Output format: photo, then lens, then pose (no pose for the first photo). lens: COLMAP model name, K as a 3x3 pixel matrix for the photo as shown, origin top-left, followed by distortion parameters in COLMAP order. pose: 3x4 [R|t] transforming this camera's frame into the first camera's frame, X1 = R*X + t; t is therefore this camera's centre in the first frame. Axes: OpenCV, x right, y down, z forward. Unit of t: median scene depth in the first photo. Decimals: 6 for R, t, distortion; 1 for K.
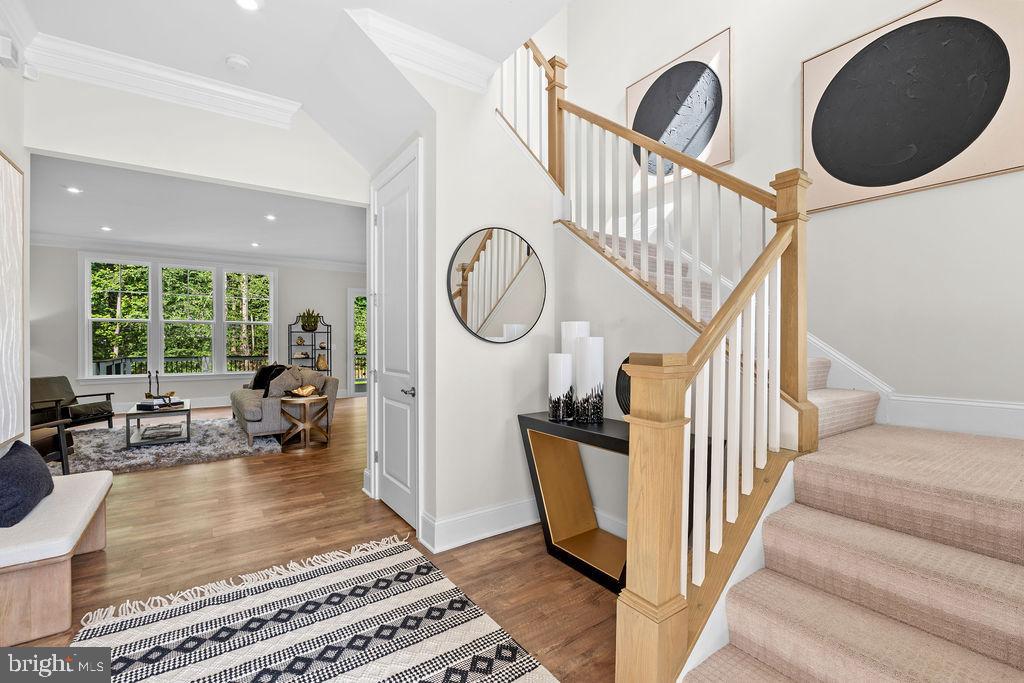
lens RADIAL K [[448.2, 0, 511.4], [0, 448.2, 339.6], [0, 0, 1]] dist [-0.005164, -0.000169]
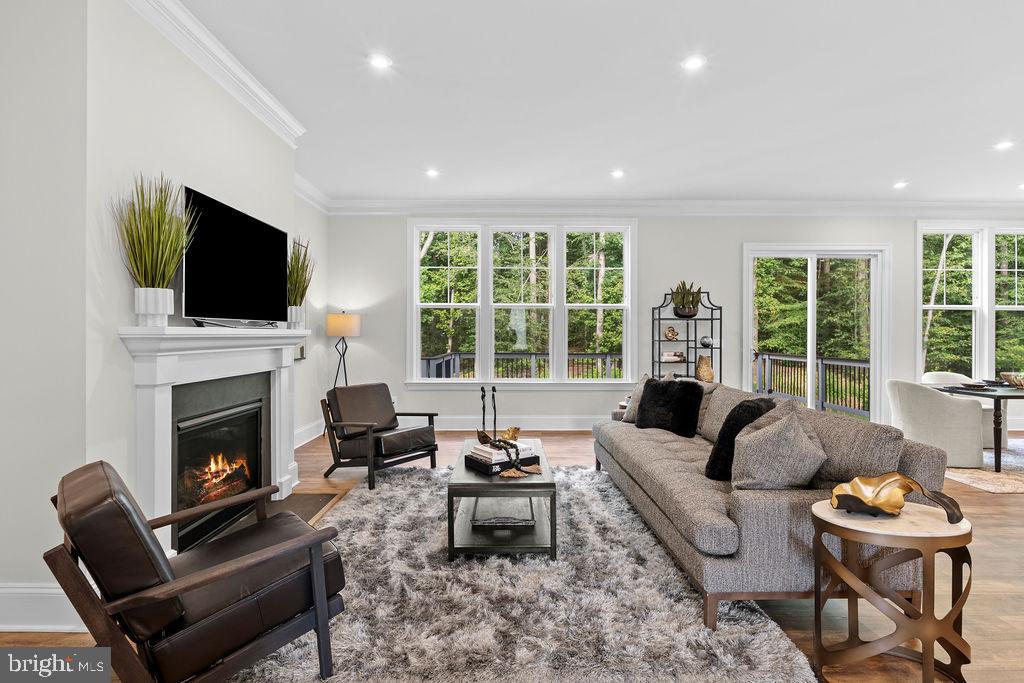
lens RADIAL K [[488.2, 0, 513.7], [0, 488.2, 334.0], [0, 0, 1]] dist [-0.000740, -0.000161]
pose [[0.826155, 0.002147, -0.563438, -0.339761], [-0.000859, 0.999996, 0.002551, 0.002176], [0.563442, -0.001624, 0.826154, 0.404520]]
